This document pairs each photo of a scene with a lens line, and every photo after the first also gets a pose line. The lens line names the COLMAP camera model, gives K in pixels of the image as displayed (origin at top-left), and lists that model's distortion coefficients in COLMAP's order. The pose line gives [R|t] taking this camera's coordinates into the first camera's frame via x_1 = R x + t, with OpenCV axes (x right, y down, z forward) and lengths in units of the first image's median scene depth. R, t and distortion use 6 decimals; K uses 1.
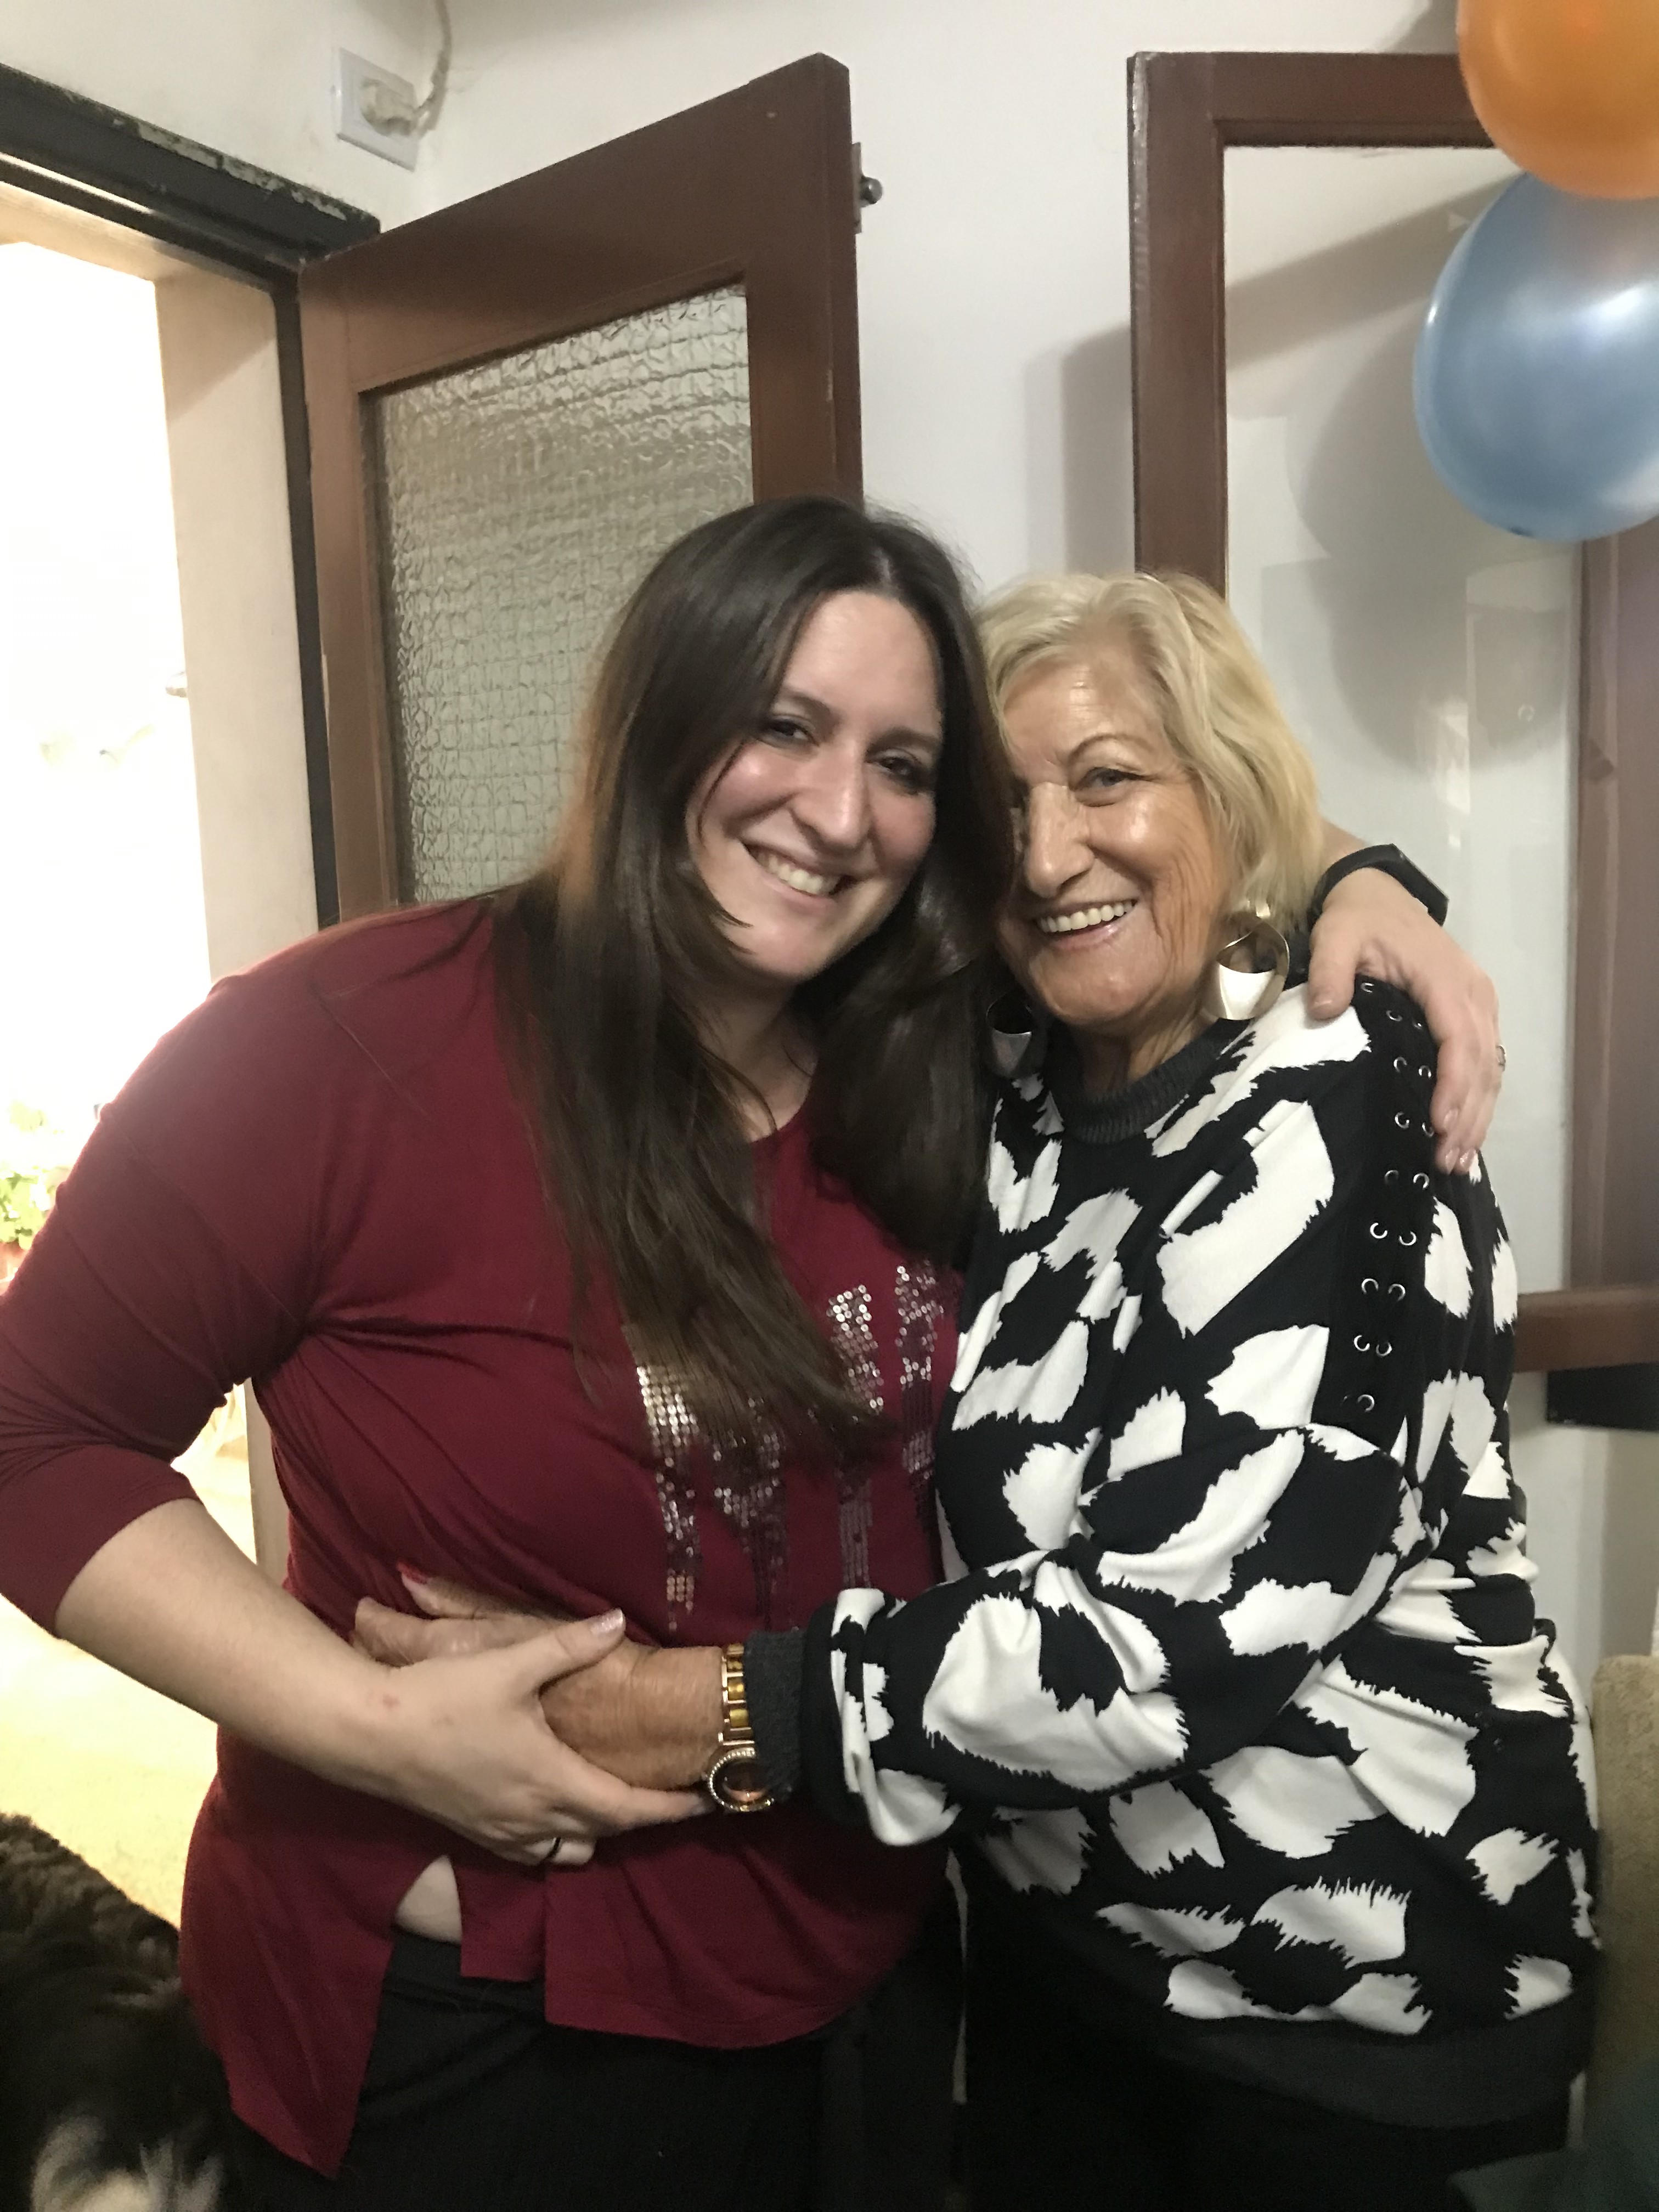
lens RADIAL K [[1868.5, 0, 790.0], [0, 1868.5, 1082.6], [0, 0, 1]] dist [0.040859, -0.042328]
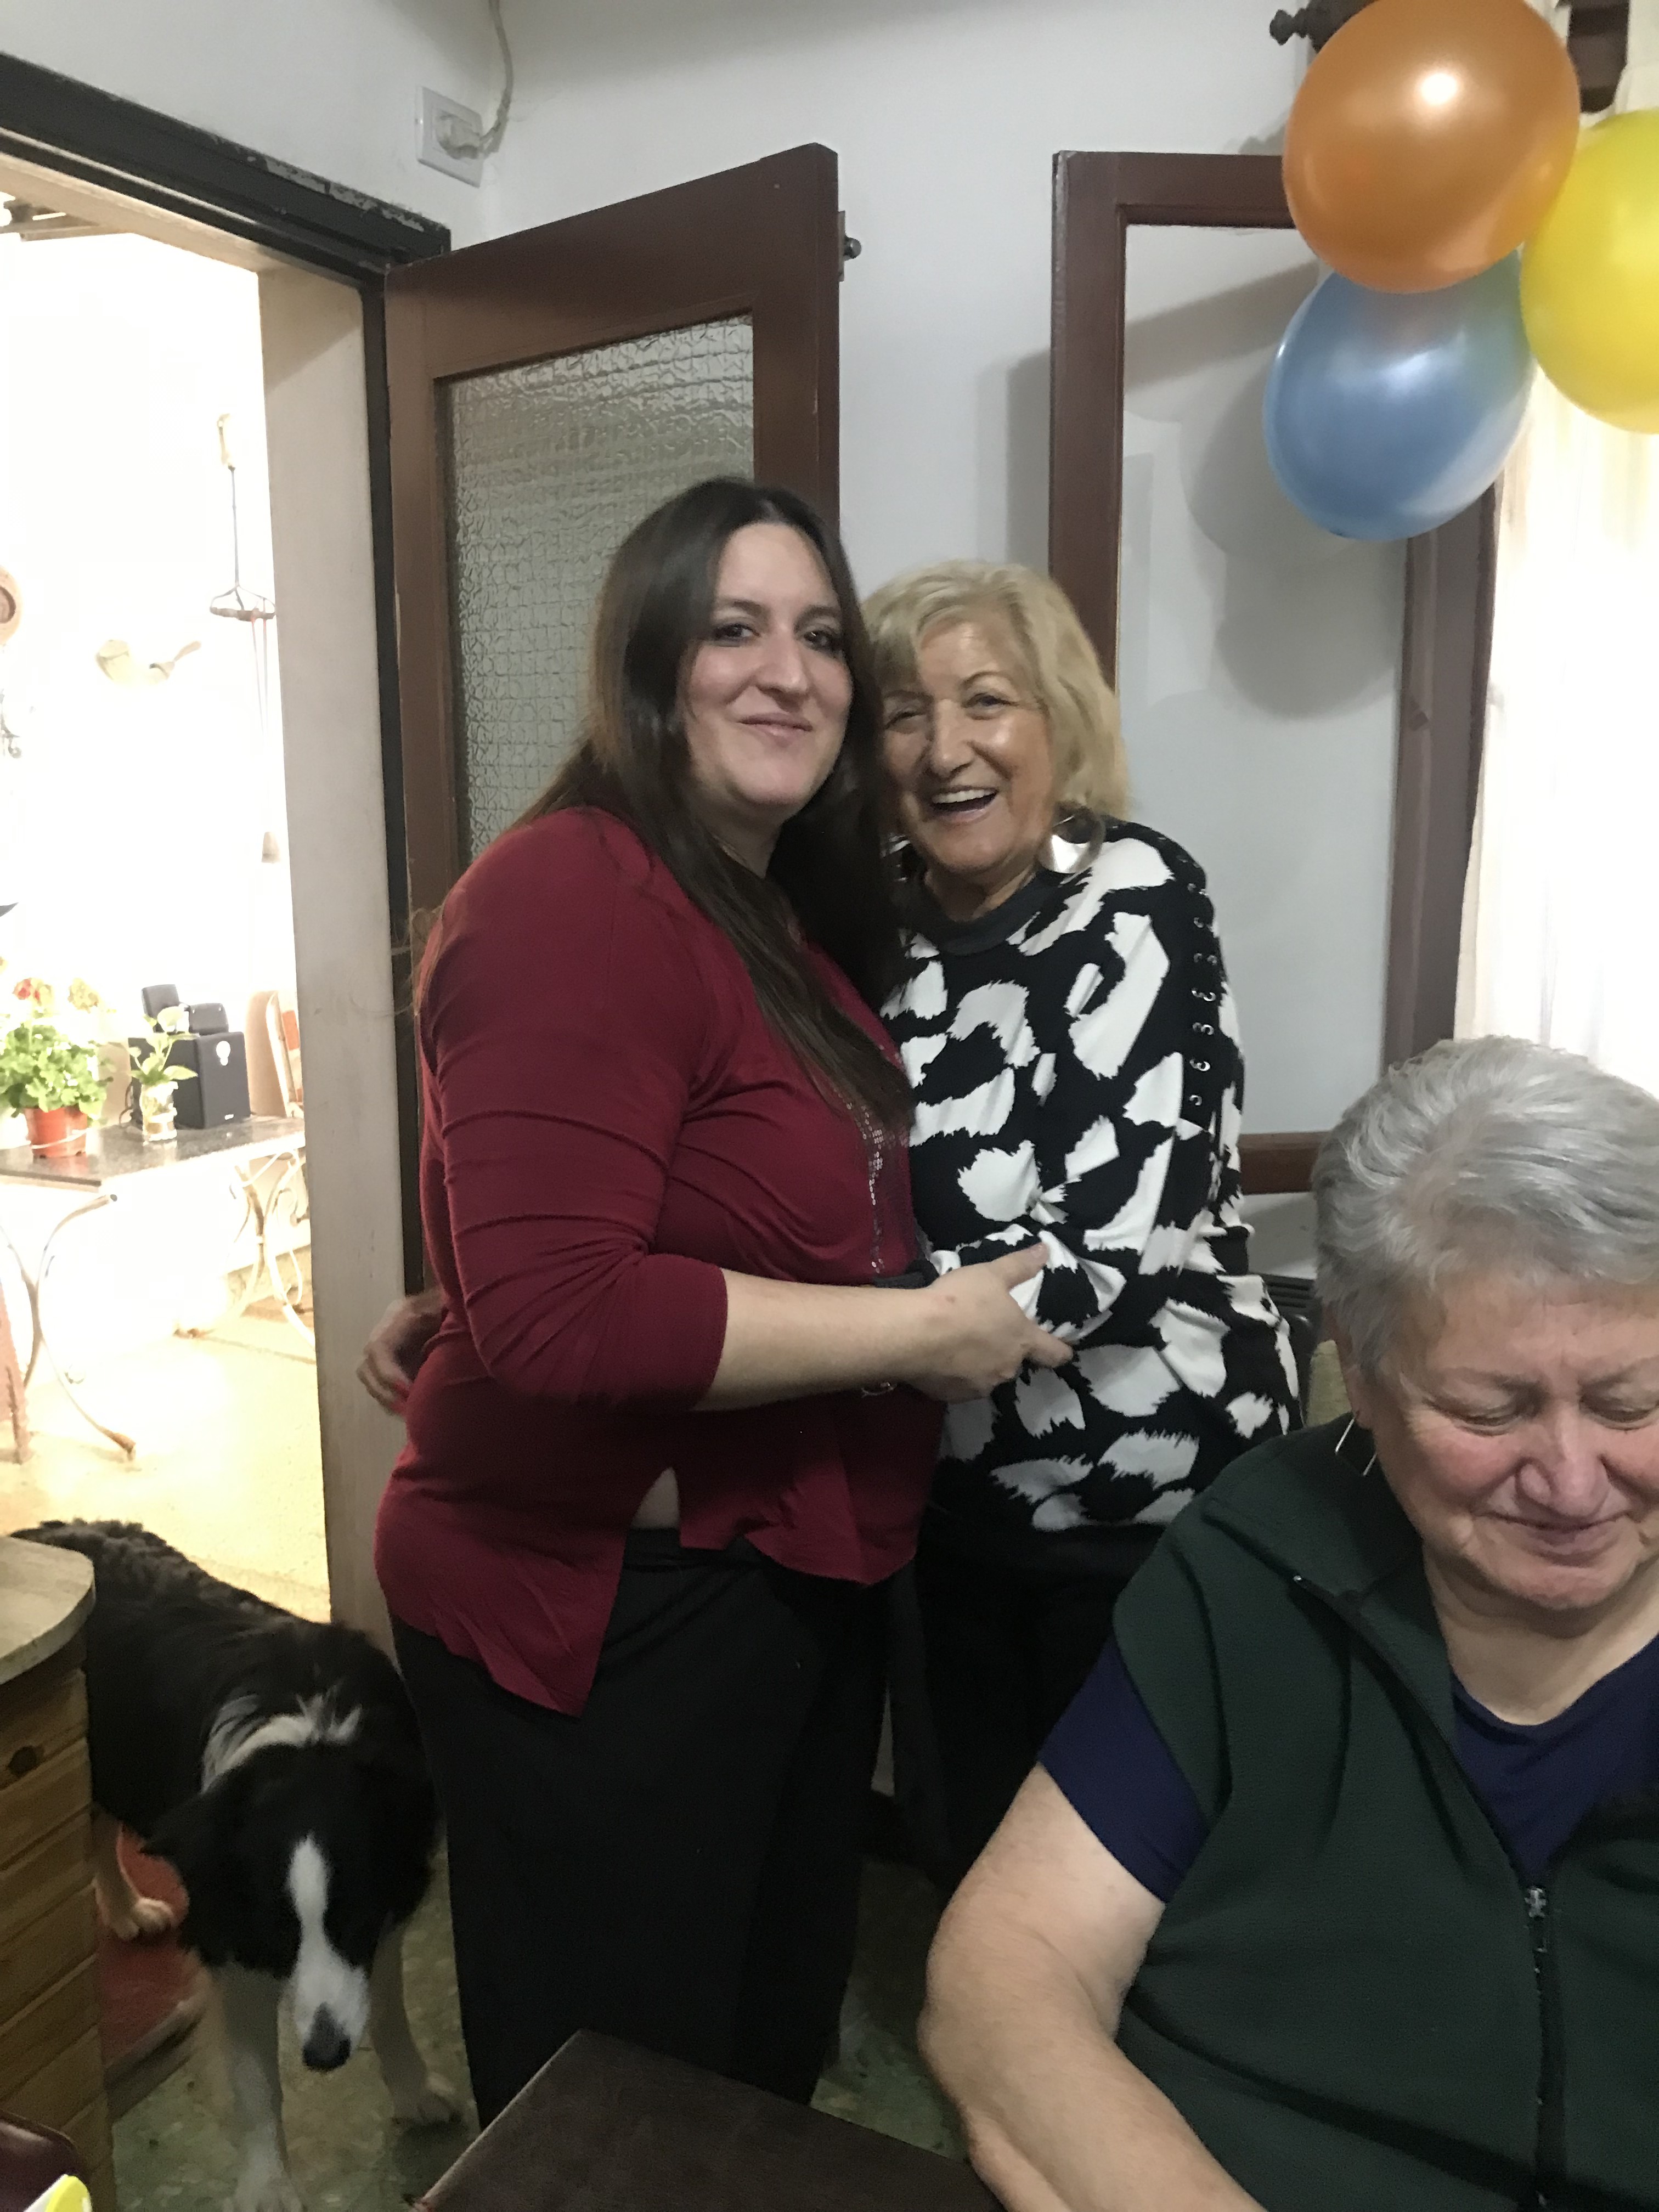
lens RADIAL K [[1868.5, 0, 803.4], [0, 1868.5, 1057.0], [0, 0, 1]] dist [0.040859, -0.042328]
pose [[0.999459, 0.030866, 0.011356, 0.010672], [-0.031003, 0.999446, 0.012096, 0.055597], [-0.010976, -0.012442, 0.999862, -0.253501]]
